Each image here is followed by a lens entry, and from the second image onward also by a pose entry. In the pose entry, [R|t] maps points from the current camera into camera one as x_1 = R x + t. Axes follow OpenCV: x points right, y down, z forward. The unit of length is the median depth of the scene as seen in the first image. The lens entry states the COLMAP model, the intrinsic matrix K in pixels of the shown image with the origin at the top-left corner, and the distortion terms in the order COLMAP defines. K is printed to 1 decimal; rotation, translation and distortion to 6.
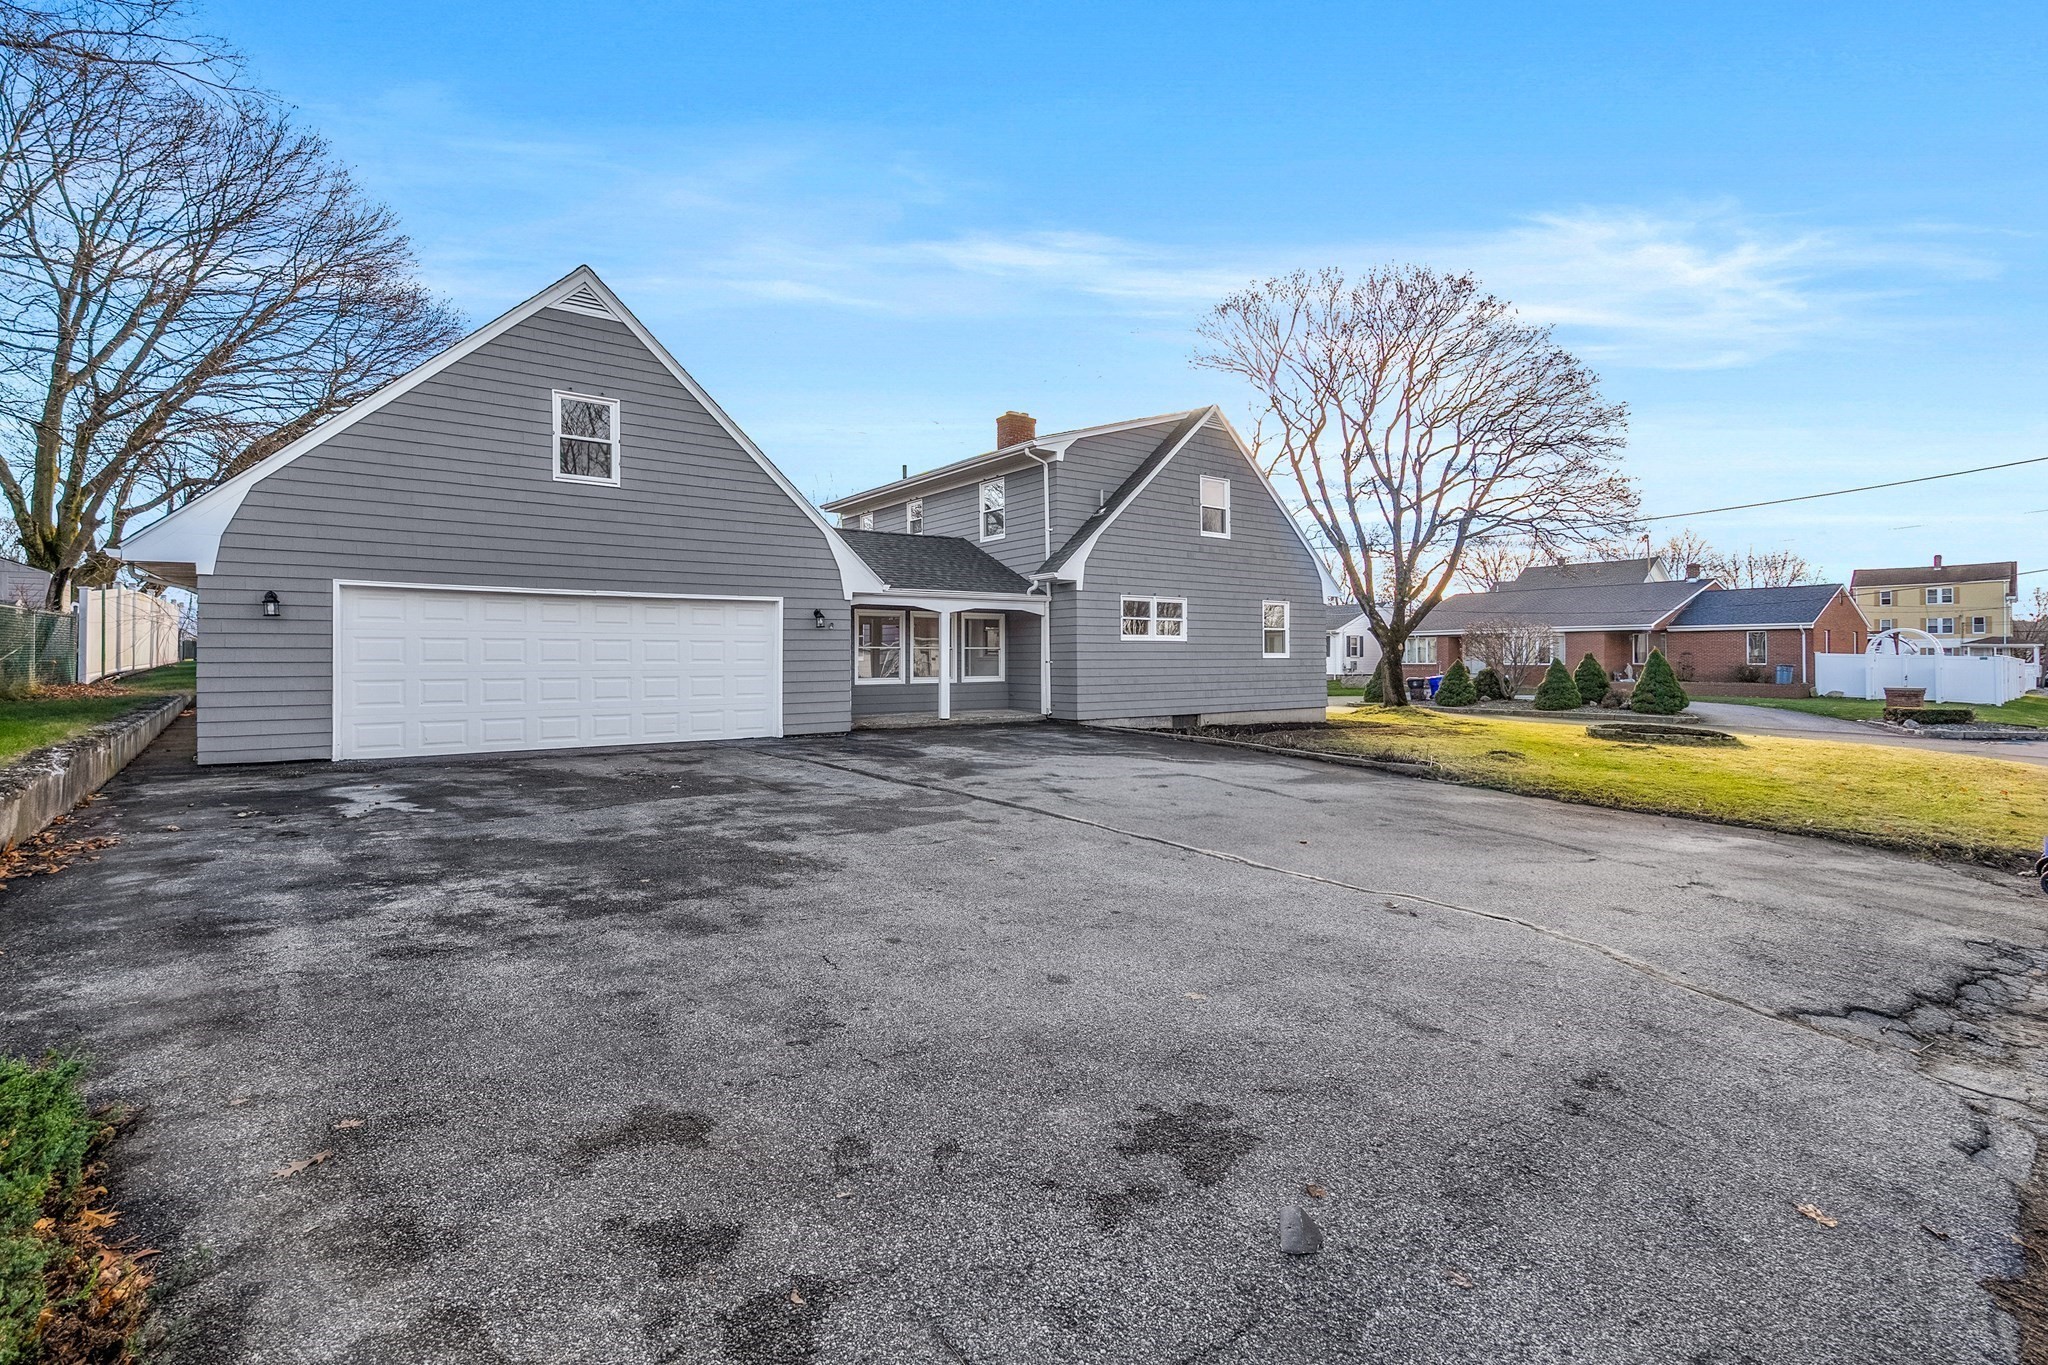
lens RADIAL K [[924.7, 0, 1022.4], [0, 924.7, 683.4], [0, 0, 1]] dist [0.015722, 0.002949]
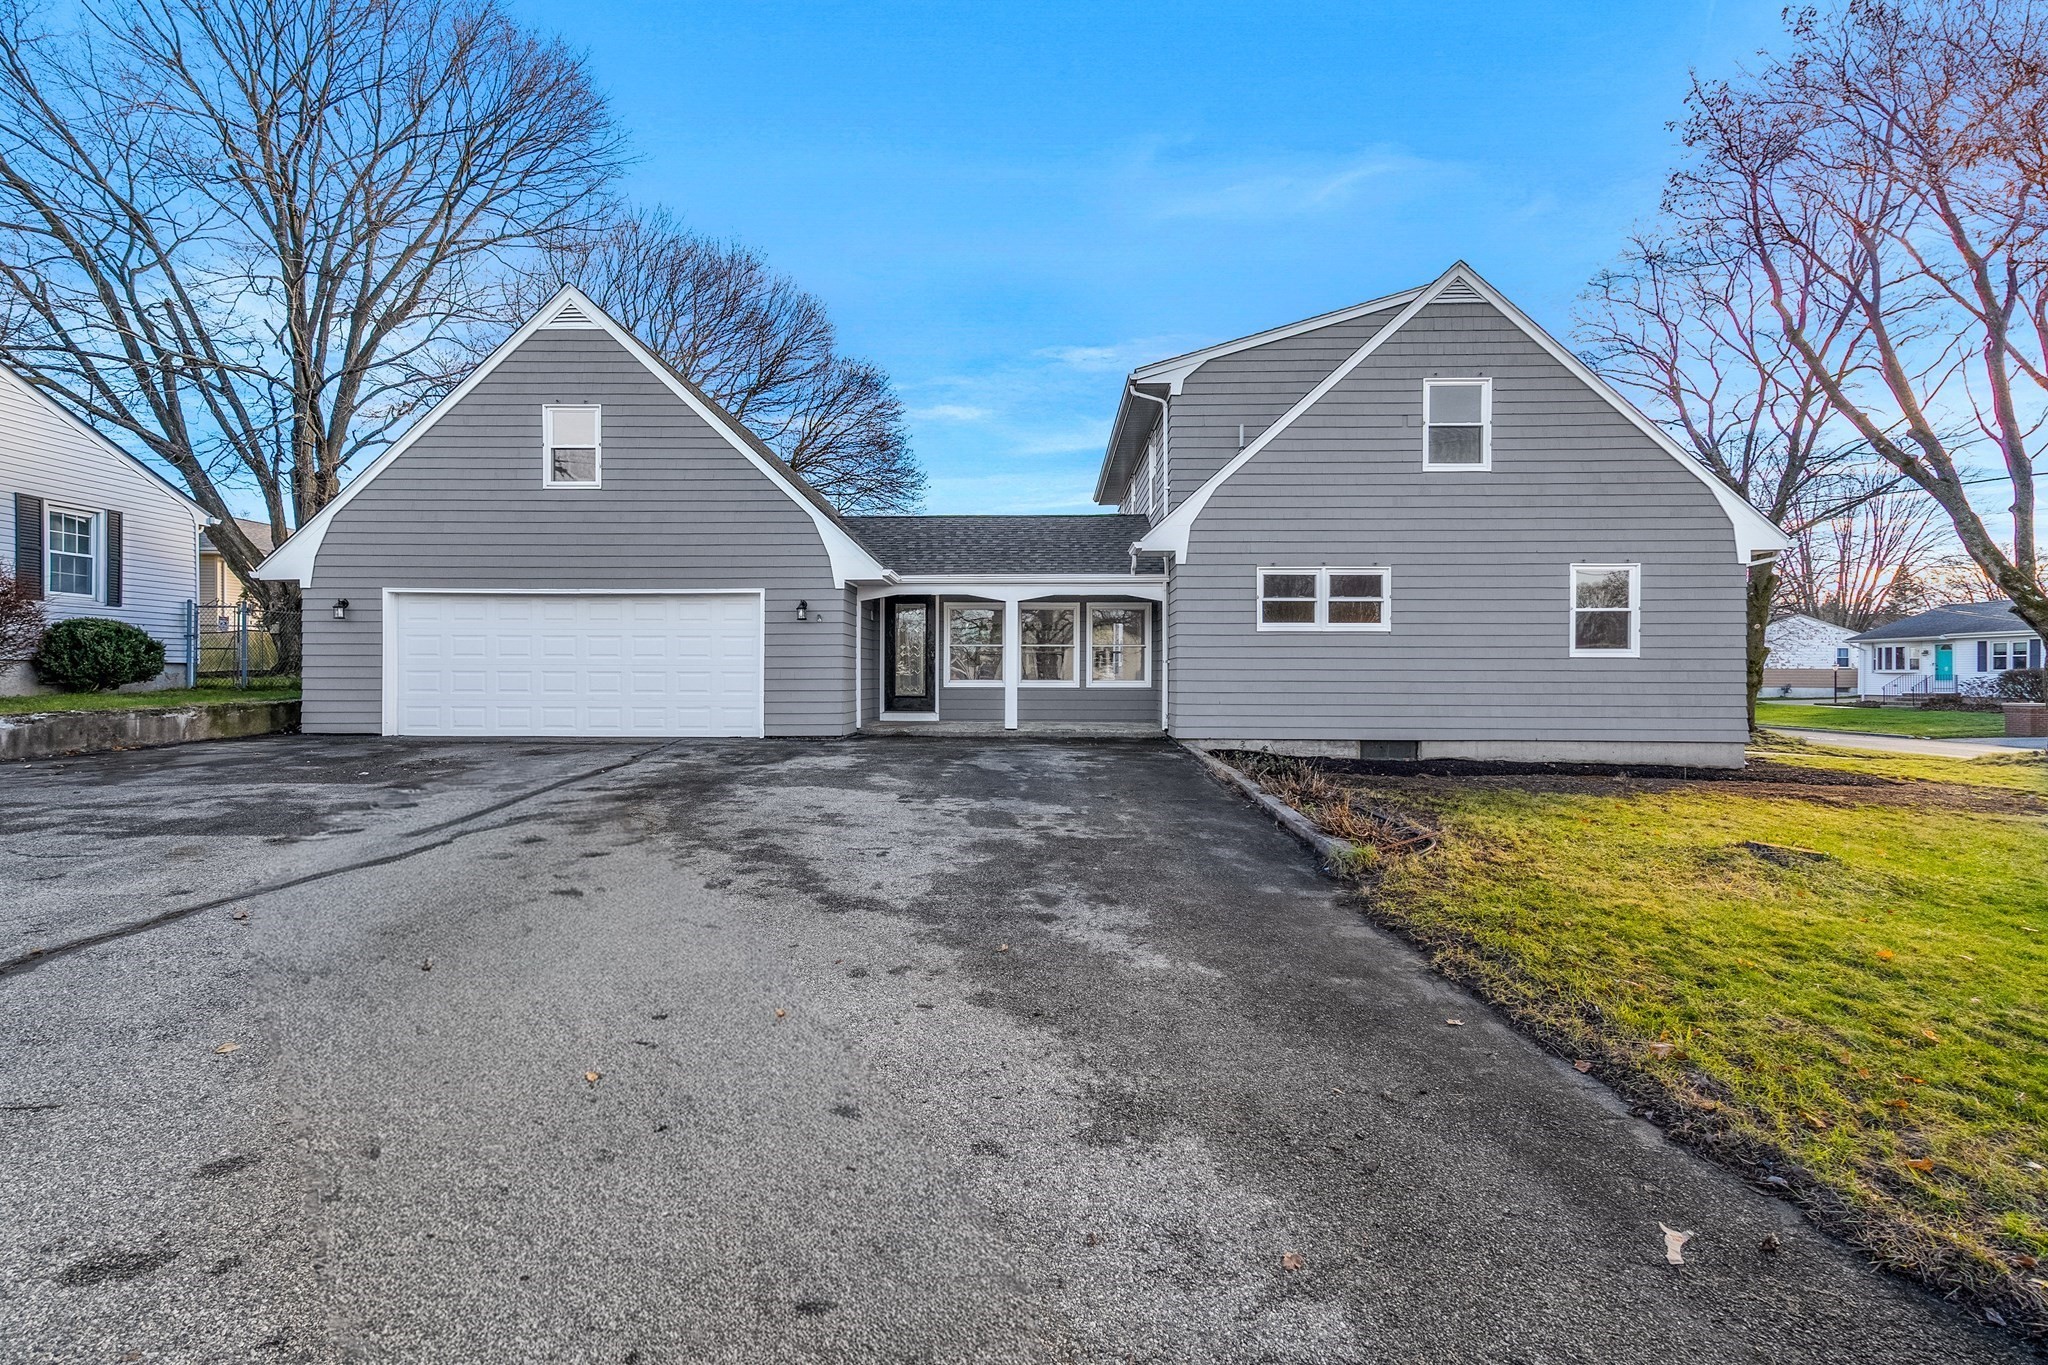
lens RADIAL K [[924.7, 0, 1021.7], [0, 924.7, 683.1], [0, 0, 1]] dist [0.015722, 0.002949]
pose [[0.792038, 0.015050, -0.610286, 0.499160], [-0.021070, 0.999774, -0.002689, -0.000766], [0.610108, 0.014988, 0.792177, 0.404338]]
